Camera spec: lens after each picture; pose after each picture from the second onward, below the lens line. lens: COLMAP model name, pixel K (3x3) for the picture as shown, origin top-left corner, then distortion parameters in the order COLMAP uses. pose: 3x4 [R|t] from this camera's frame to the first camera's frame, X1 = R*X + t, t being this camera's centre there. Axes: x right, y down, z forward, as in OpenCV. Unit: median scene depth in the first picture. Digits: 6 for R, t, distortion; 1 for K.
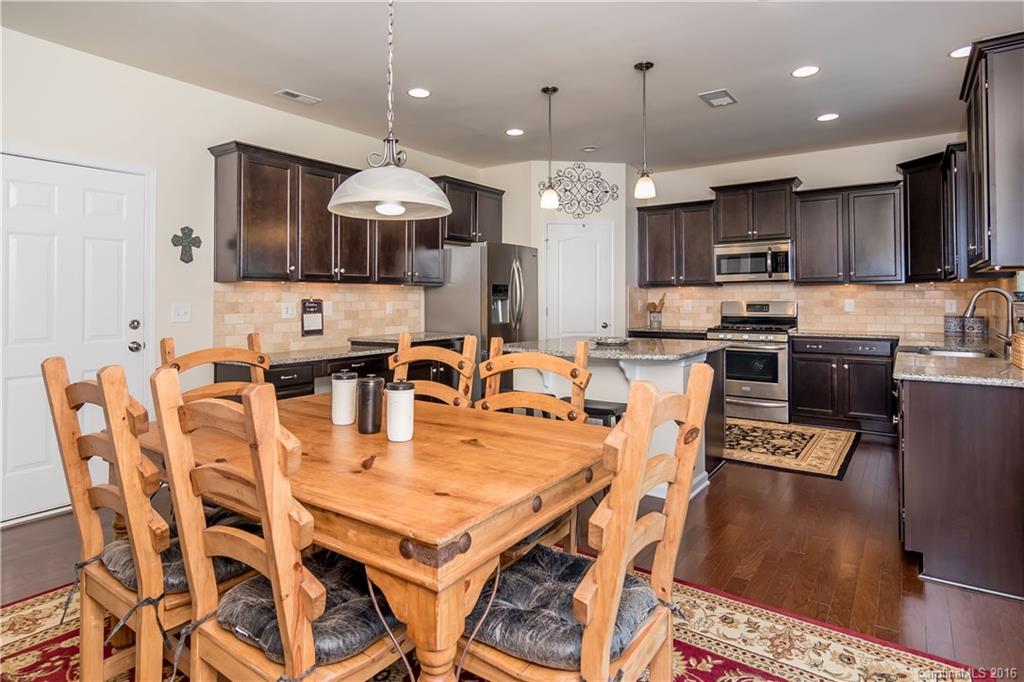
lens RADIAL K [[565.6, 0, 508.2], [0, 565.6, 293.1], [0, 0, 1]] dist [0.003238, 0.001554]
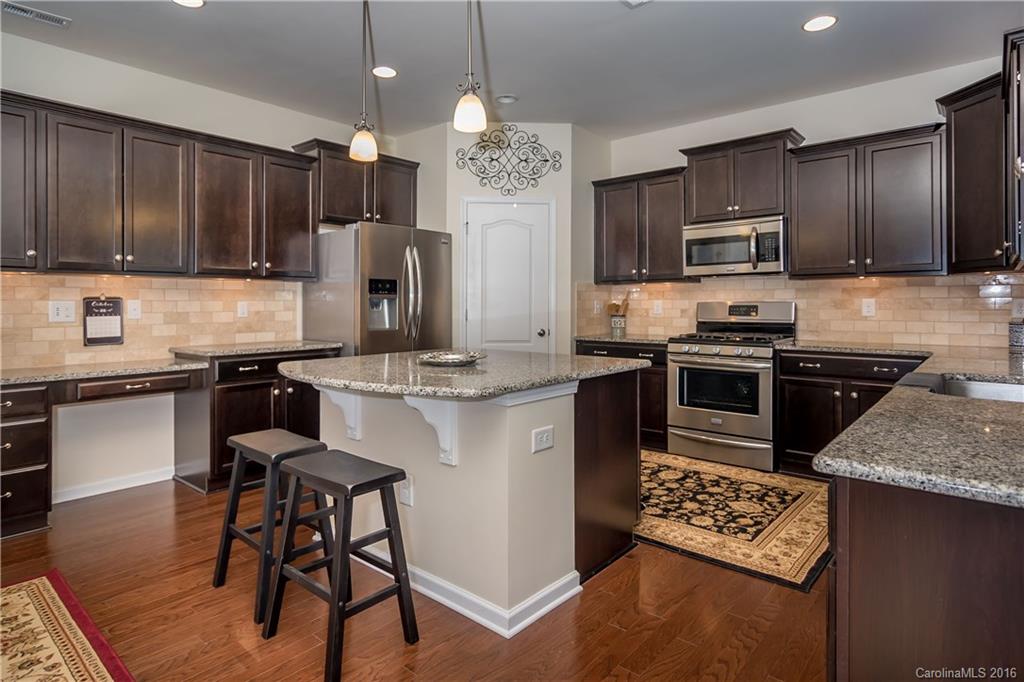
lens RADIAL K [[565.6, 0, 507.1], [0, 565.6, 303.5], [0, 0, 1]] dist [0.003238, 0.001554]
pose [[0.995329, 0.000927, -0.096532, 0.218414], [0.000032, 0.999951, 0.009930, 0.010154], [0.096537, -0.009887, 0.995280, 0.246405]]
